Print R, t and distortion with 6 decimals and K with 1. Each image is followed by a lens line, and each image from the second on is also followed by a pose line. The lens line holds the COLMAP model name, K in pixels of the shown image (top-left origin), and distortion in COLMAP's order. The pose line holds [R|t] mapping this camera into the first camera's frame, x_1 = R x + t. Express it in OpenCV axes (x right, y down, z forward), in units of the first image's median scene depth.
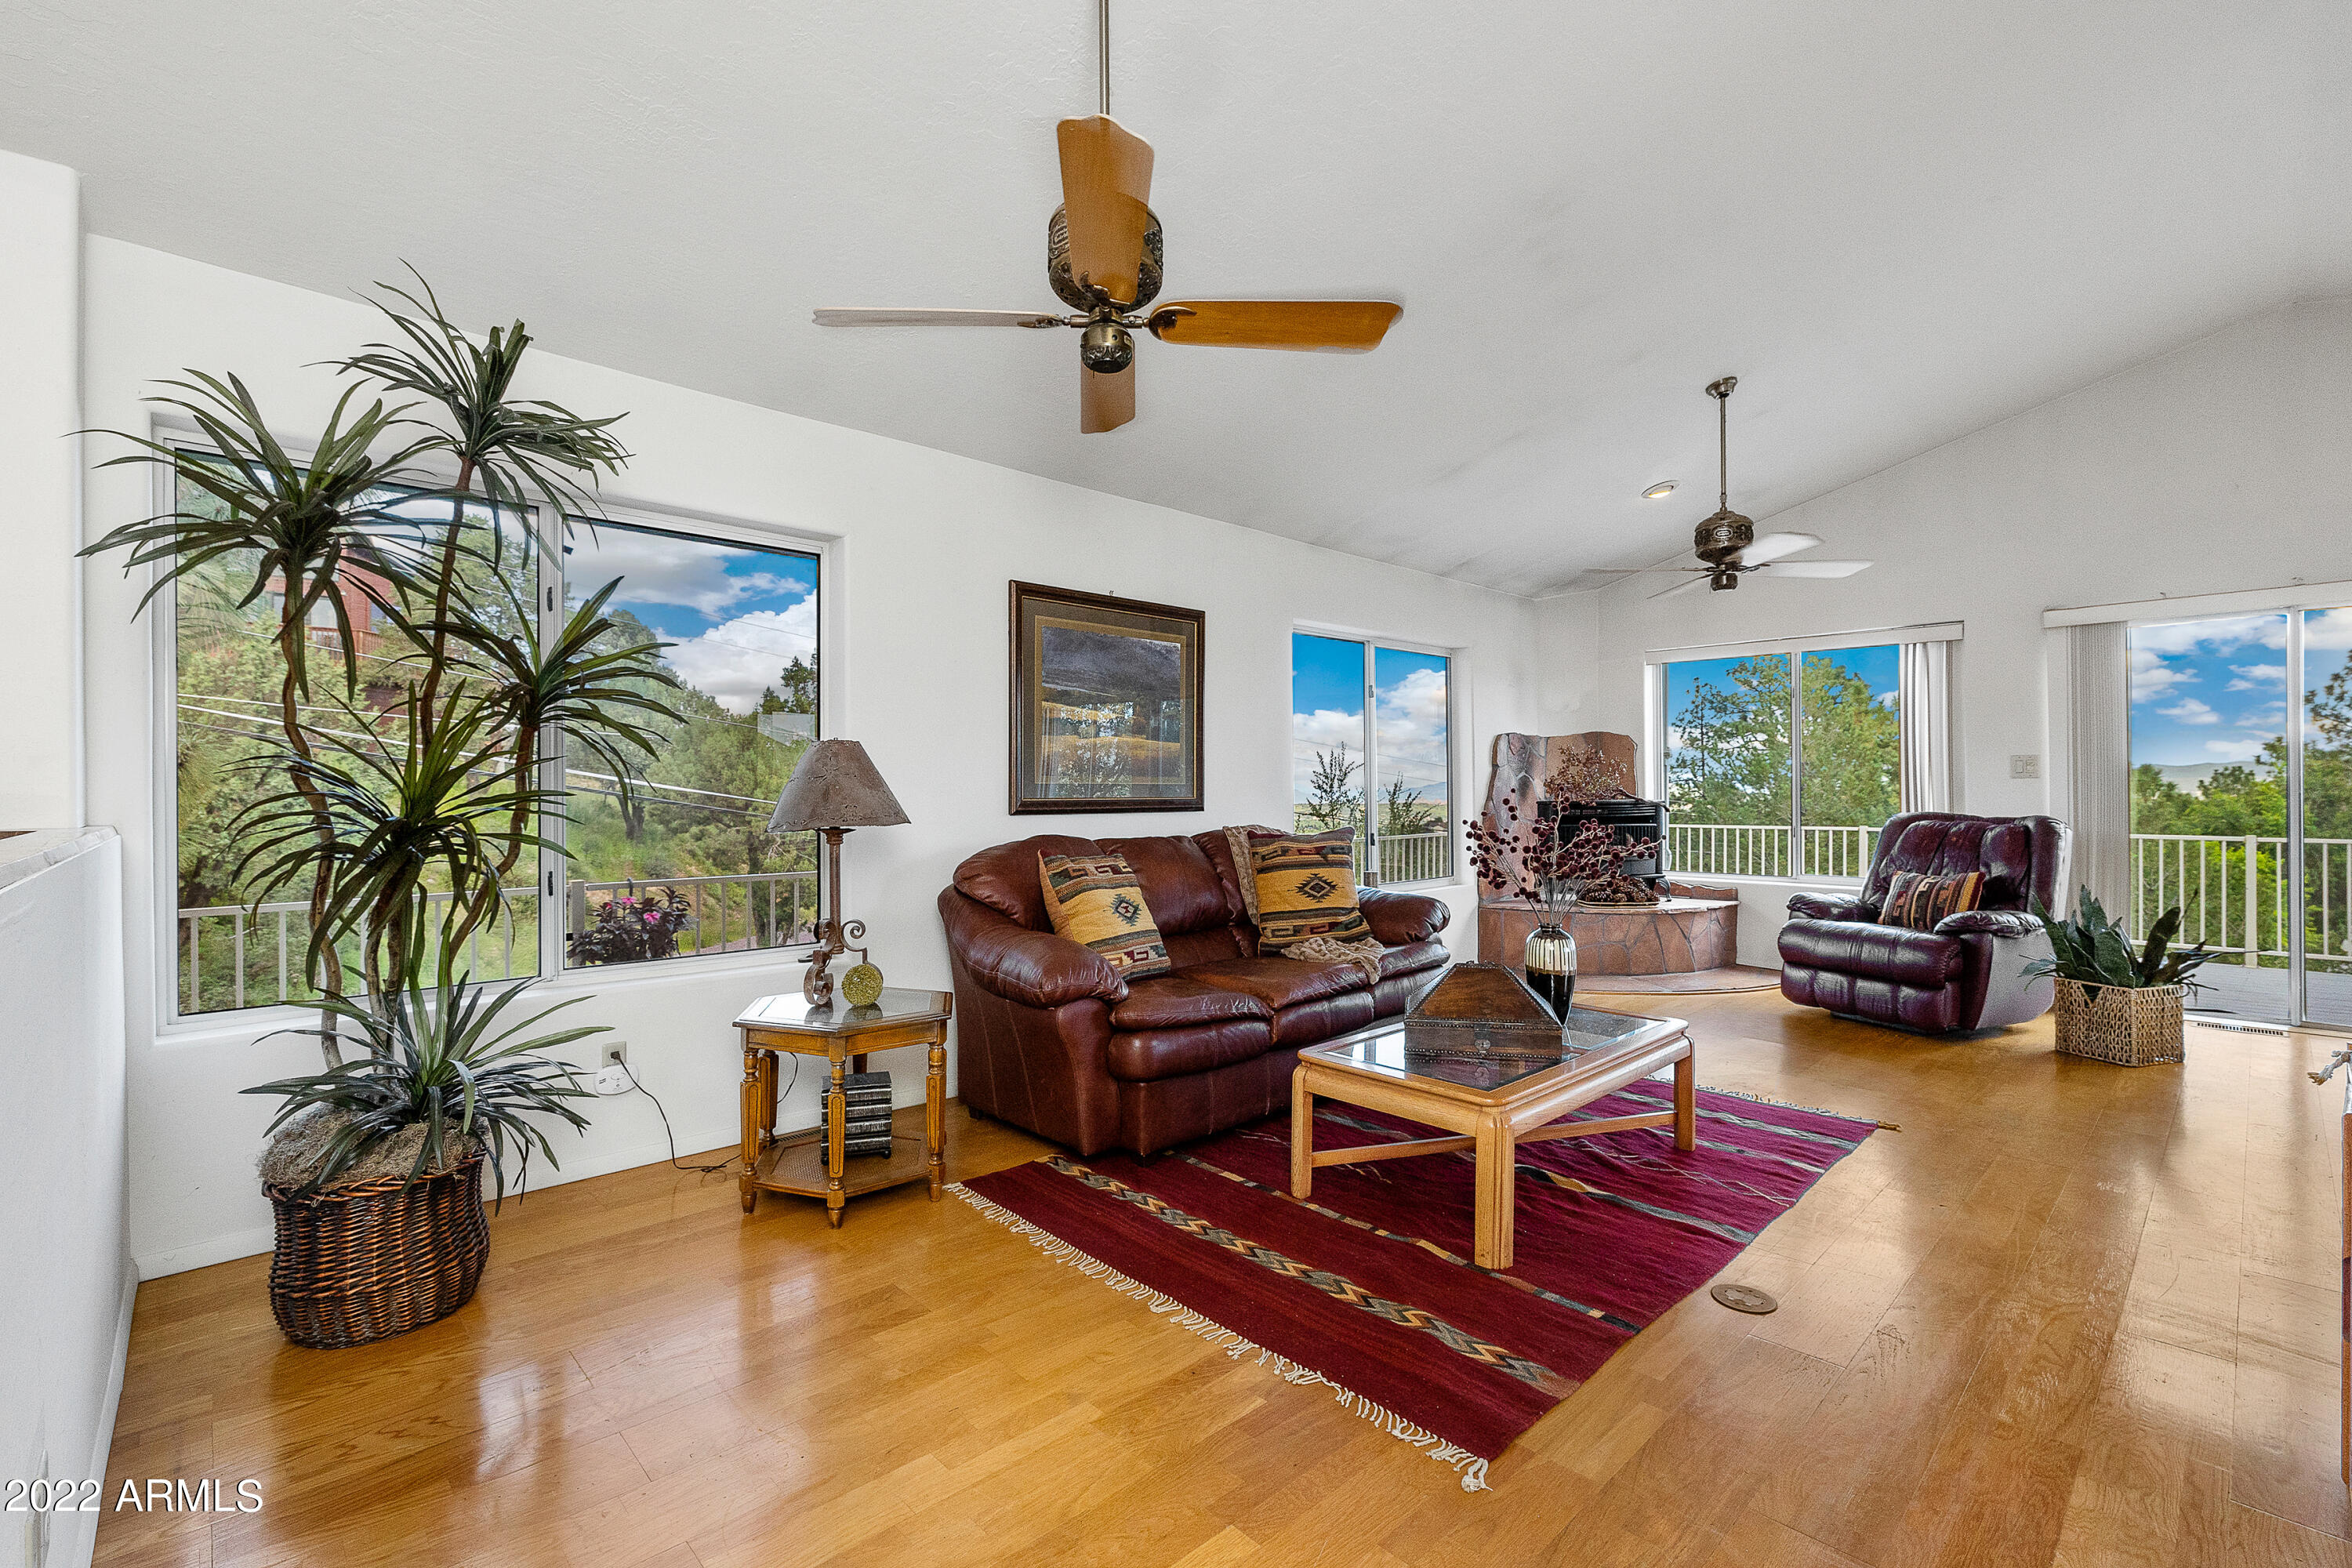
lens RADIAL K [[1030.4, 0, 1176.0], [0, 1030.4, 784.0], [0, 0, 1]] dist [-0.002488, -0.000440]
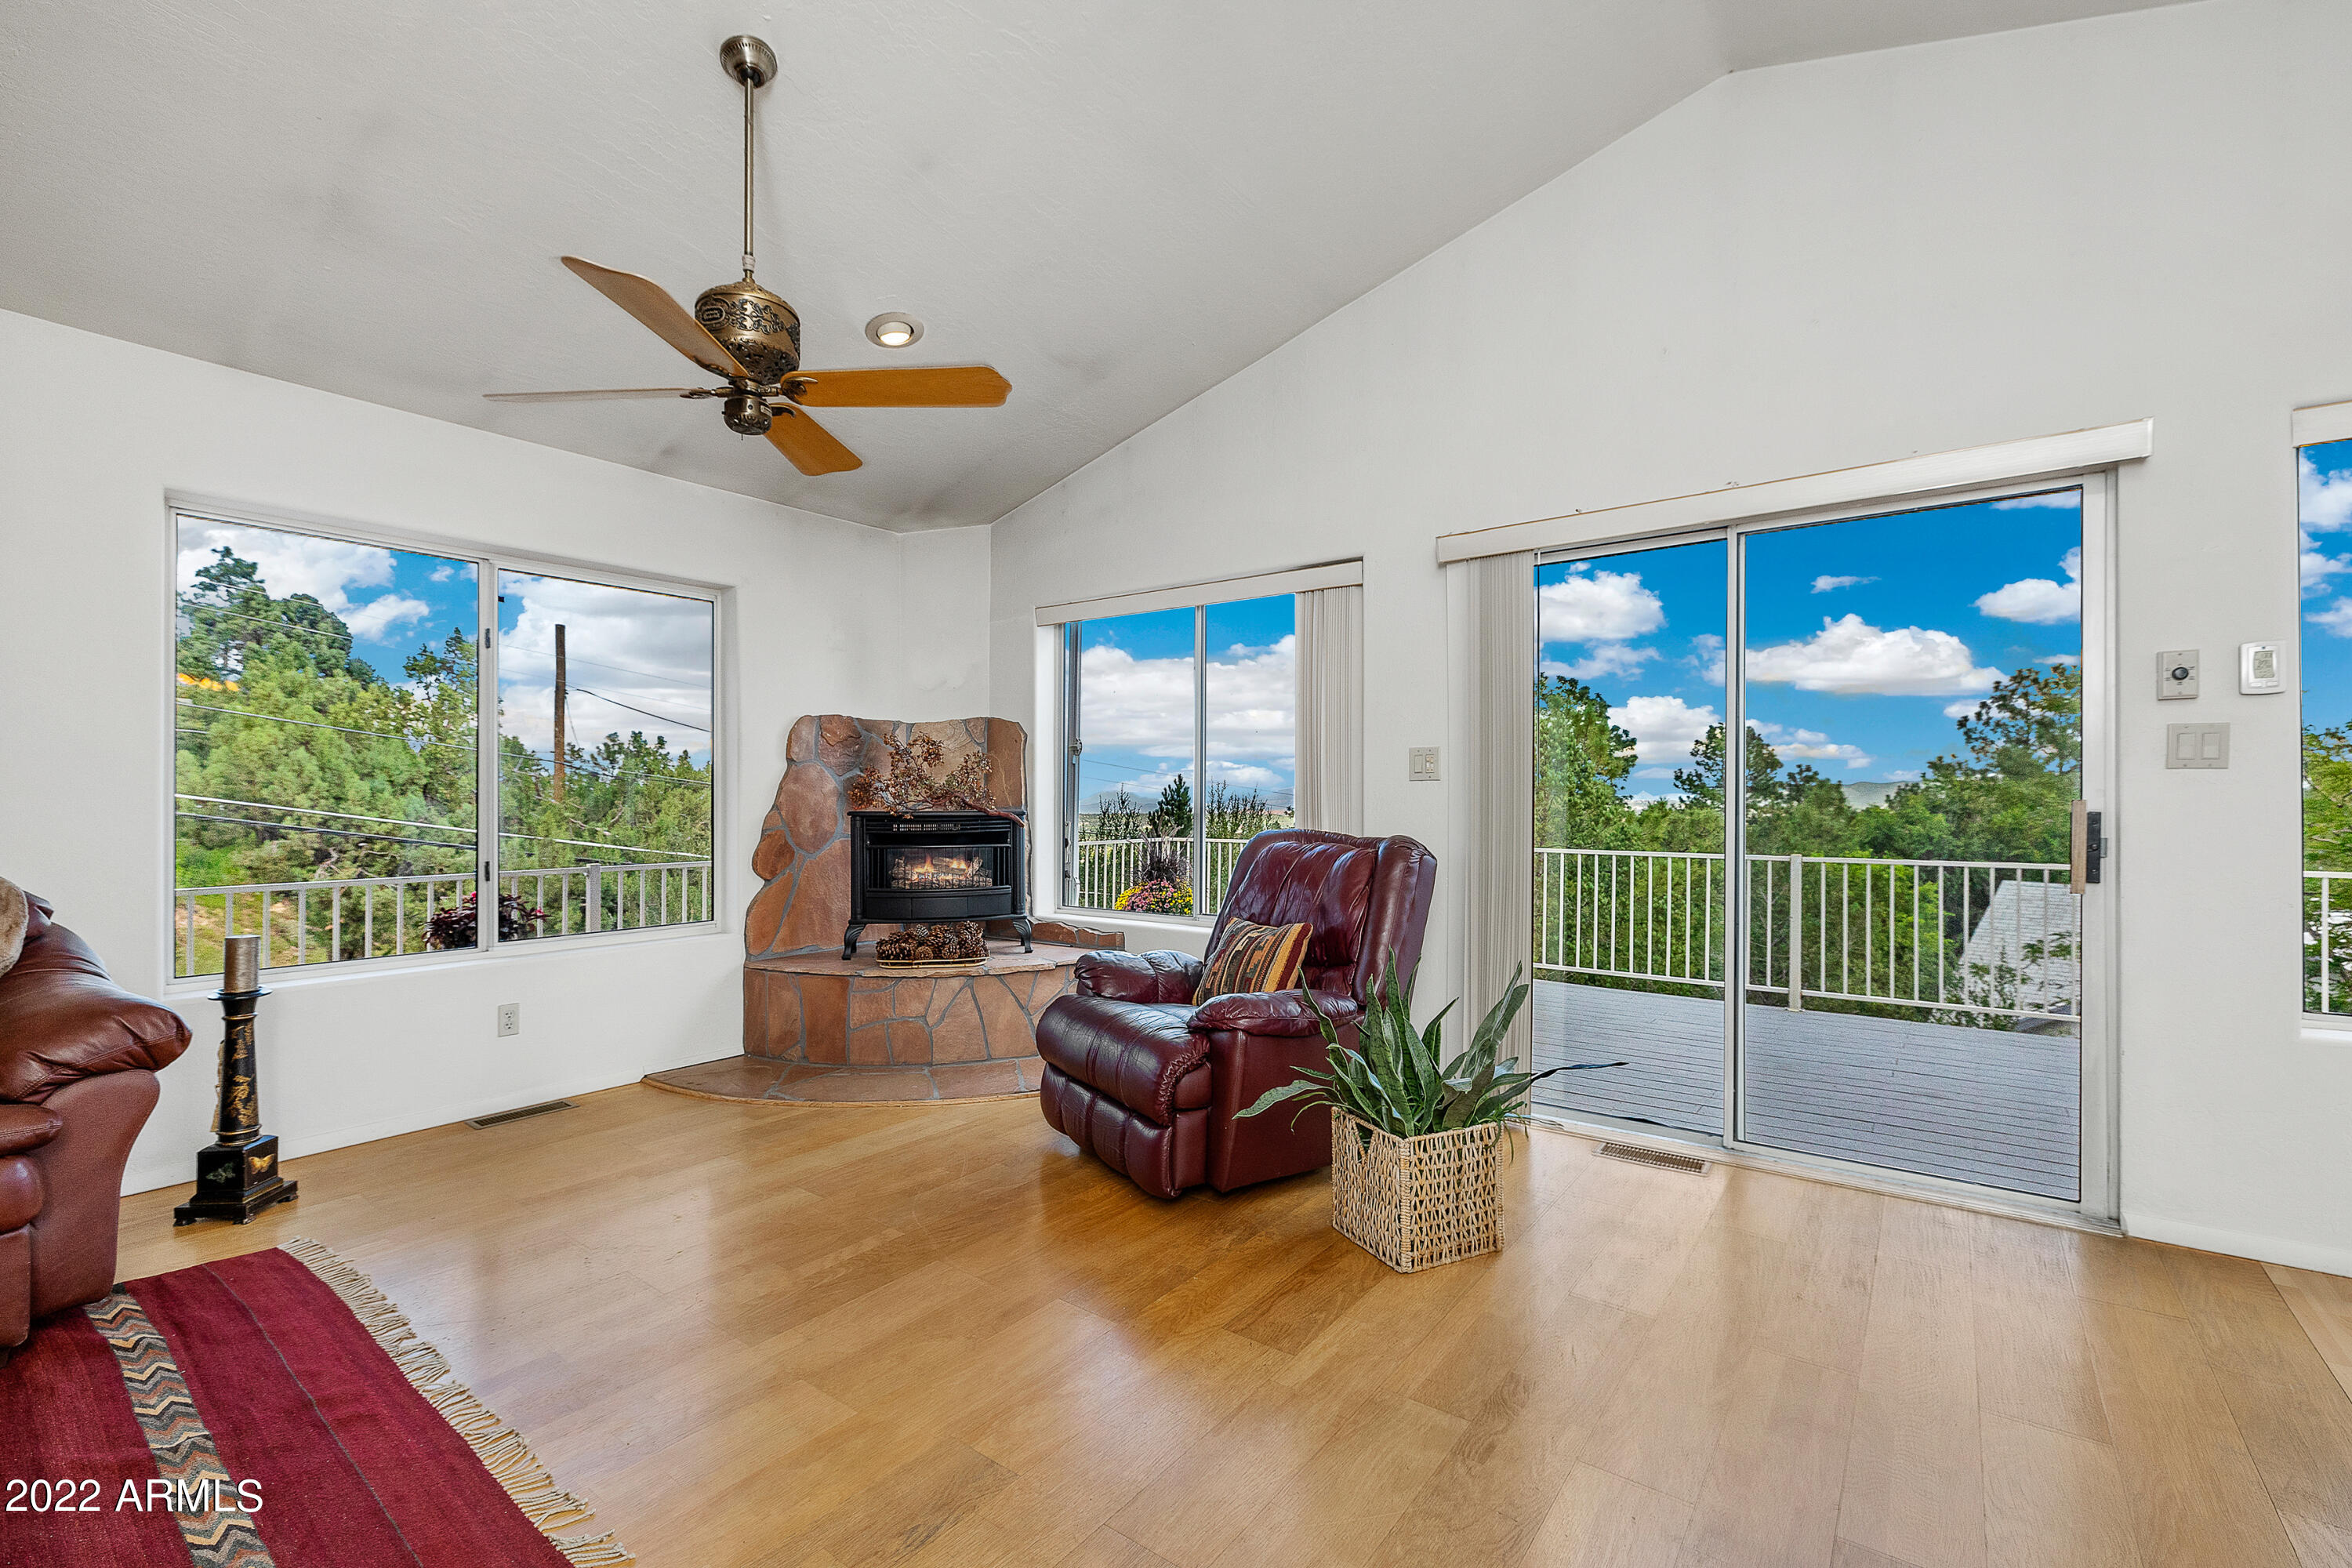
lens RADIAL K [[986.1, 0, 1176.0], [0, 986.1, 784.0], [0, 0, 1]] dist [0.003310, 0.000339]
pose [[0.988413, 0.006569, 0.151644, 0.665263], [-0.004899, 0.999923, -0.011382, 0.006675], [-0.151707, 0.010507, 0.988370, 0.432612]]
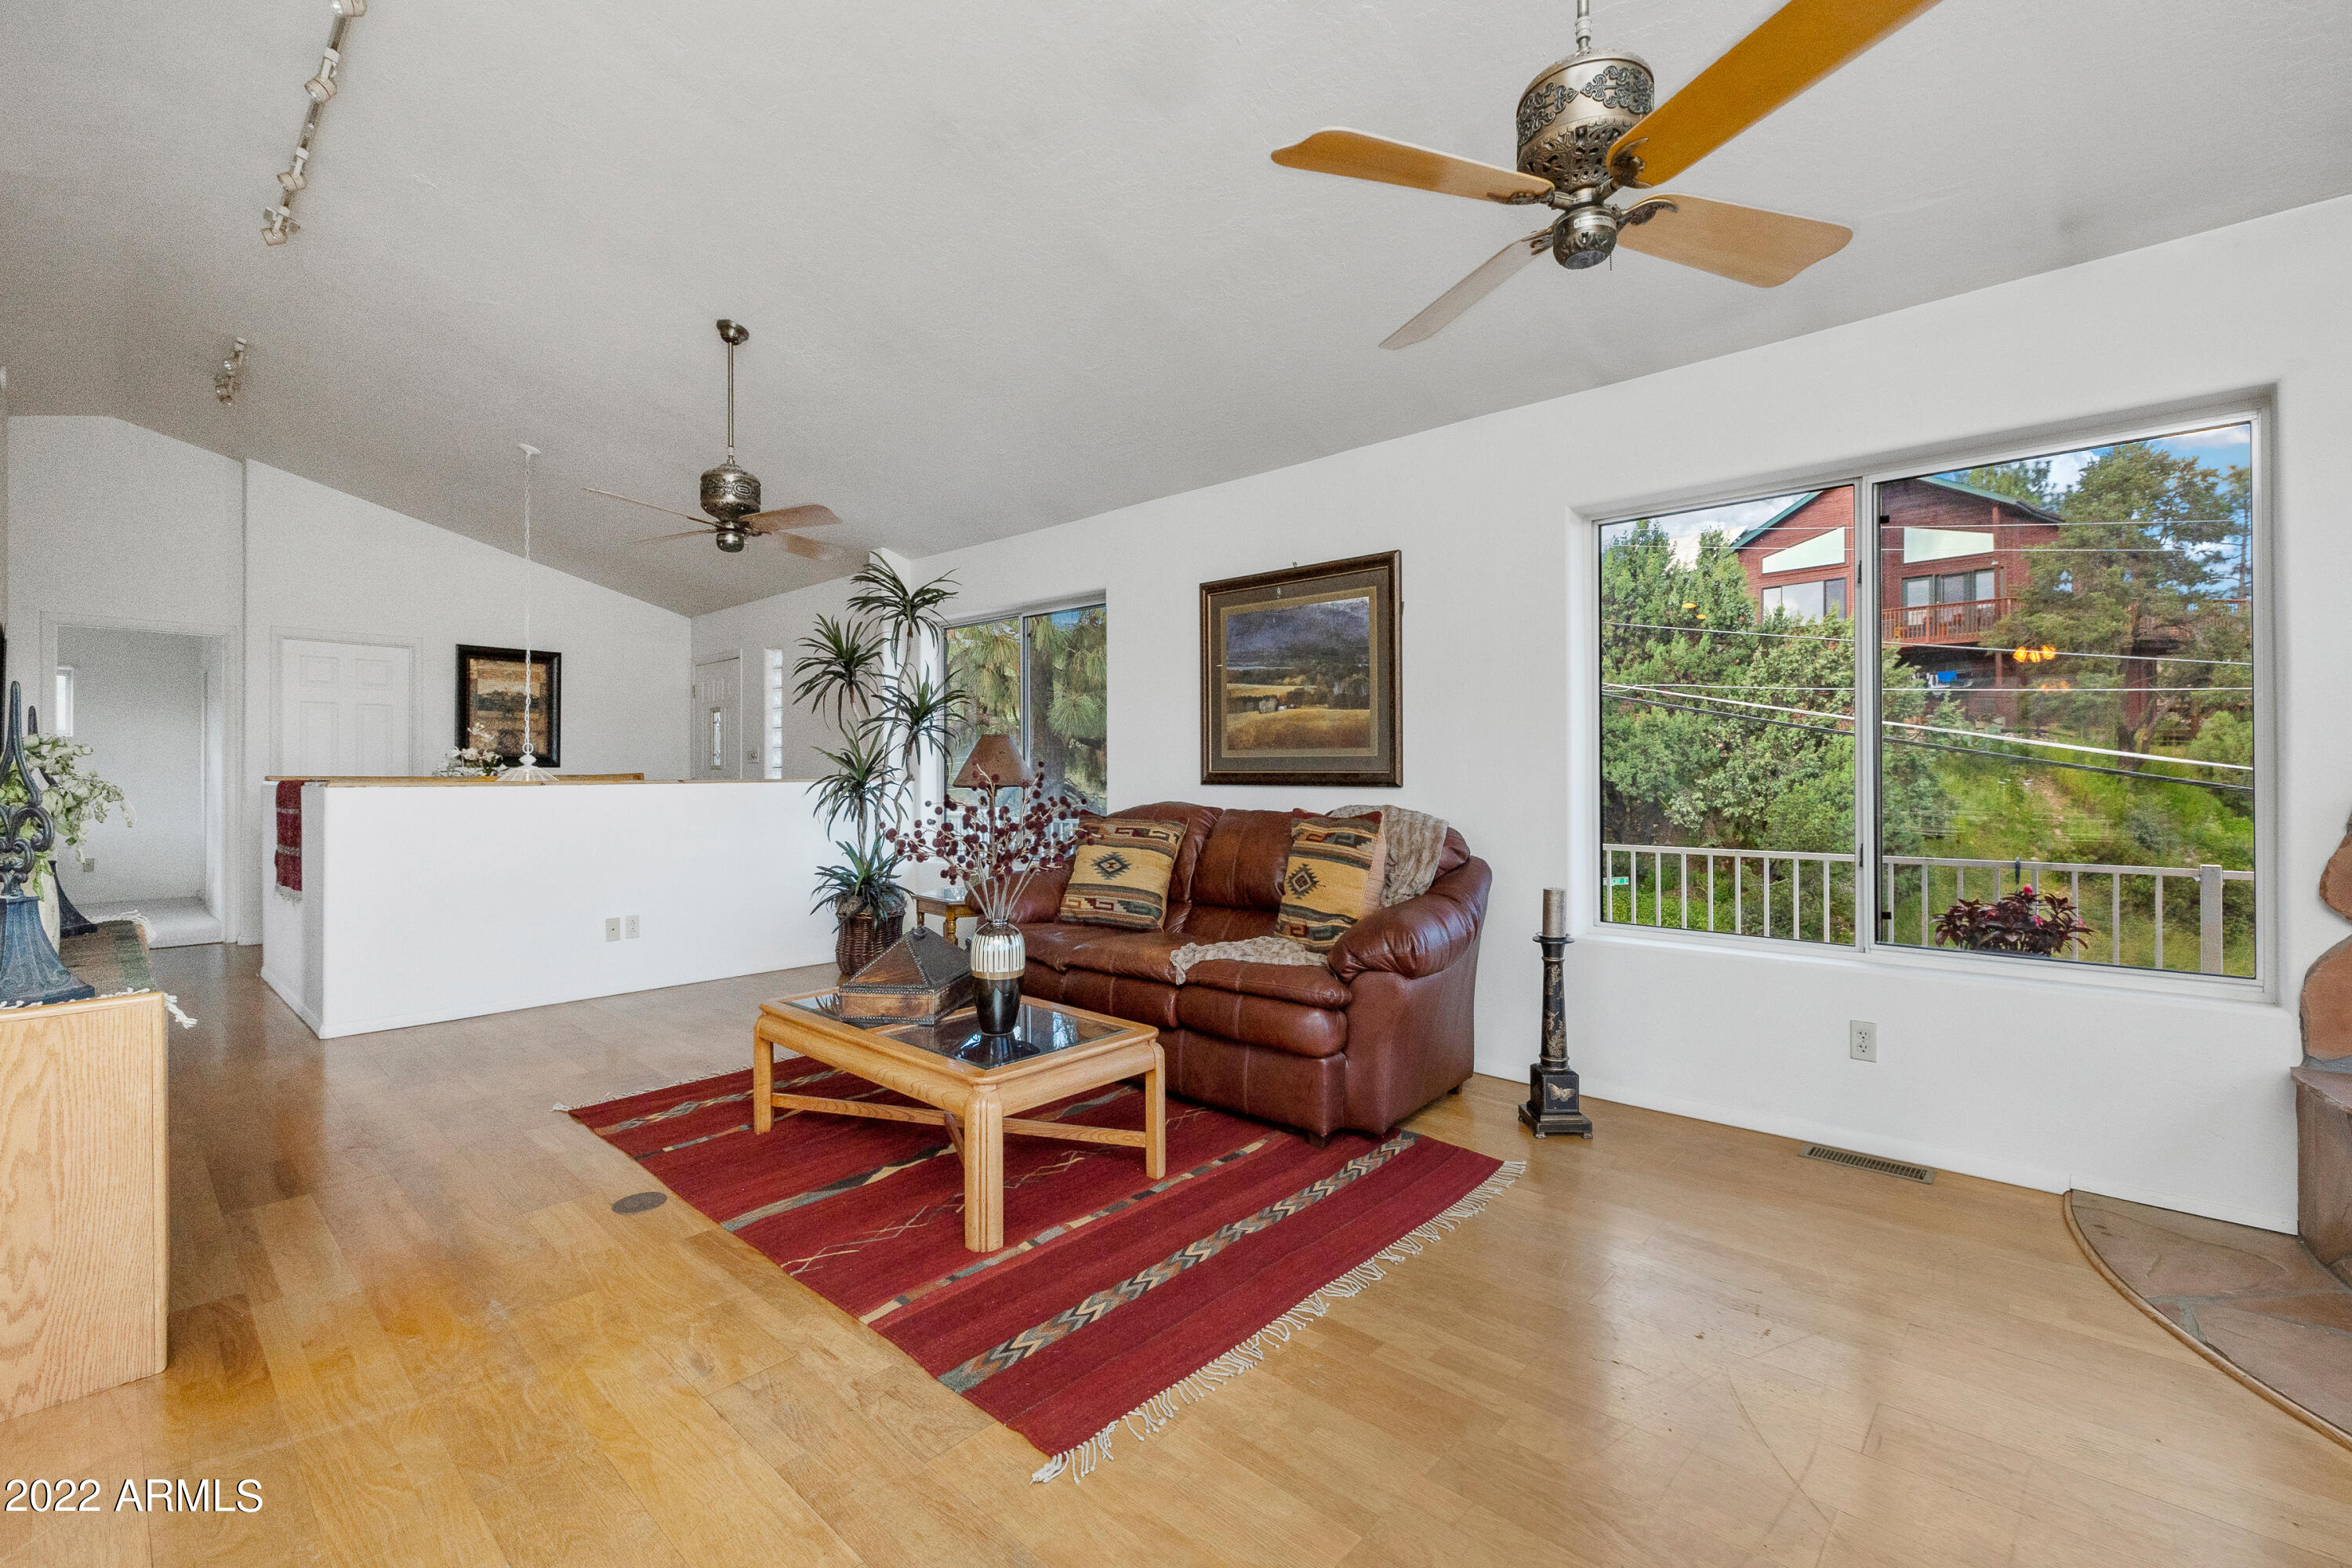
lens RADIAL K [[1057.2, 0, 1167.4], [0, 1057.2, 761.0], [0, 0, 1]] dist [0.000452, -0.000378]
pose [[0.033427, 0.000998, -0.999441, 0.908592], [0.015409, 0.999880, 0.001514, 0.000845], [0.999322, -0.015451, 0.033408, 0.801030]]
